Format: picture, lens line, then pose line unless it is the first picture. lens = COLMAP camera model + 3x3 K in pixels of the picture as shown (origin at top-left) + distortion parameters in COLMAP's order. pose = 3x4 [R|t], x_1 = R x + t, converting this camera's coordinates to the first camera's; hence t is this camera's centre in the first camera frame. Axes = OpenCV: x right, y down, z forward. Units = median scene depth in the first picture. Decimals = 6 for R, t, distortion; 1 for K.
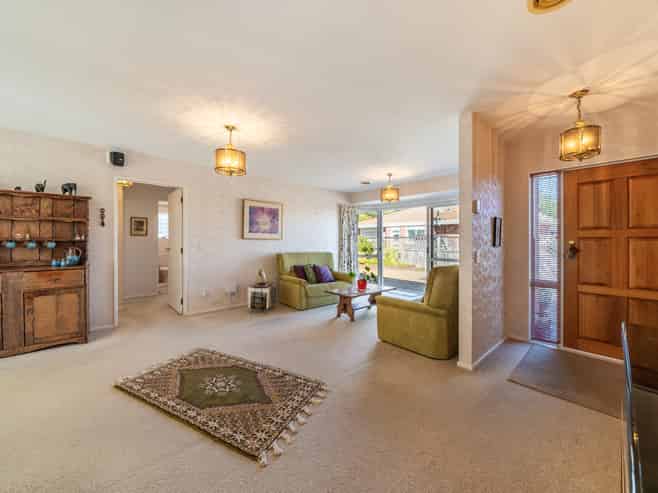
lens RADIAL K [[258.2, 0, 330.2], [0, 258.2, 241.8], [0, 0, 1]] dist [0.000295, 0.000073]
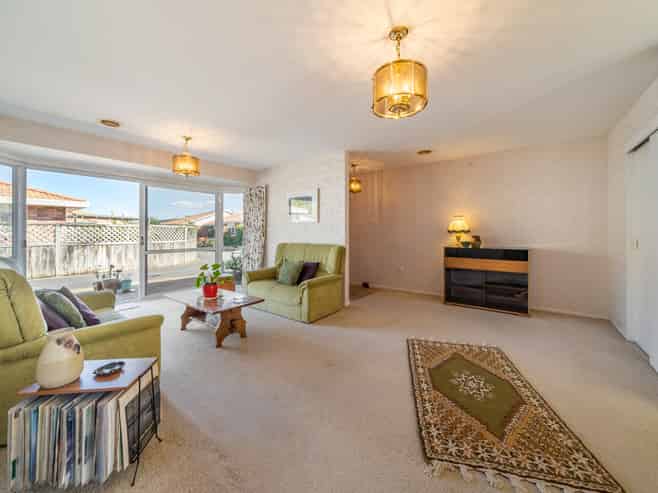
lens RADIAL K [[243.1, 0, 329.0], [0, 243.1, 229.6], [0, 0, 1]] dist [-0.000505, -0.000082]
pose [[-0.168456, 0.009781, 0.985661, -0.857516], [-0.000378, 0.999950, -0.009987, 0.010884], [-0.985709, -0.002055, -0.168444, 1.184425]]
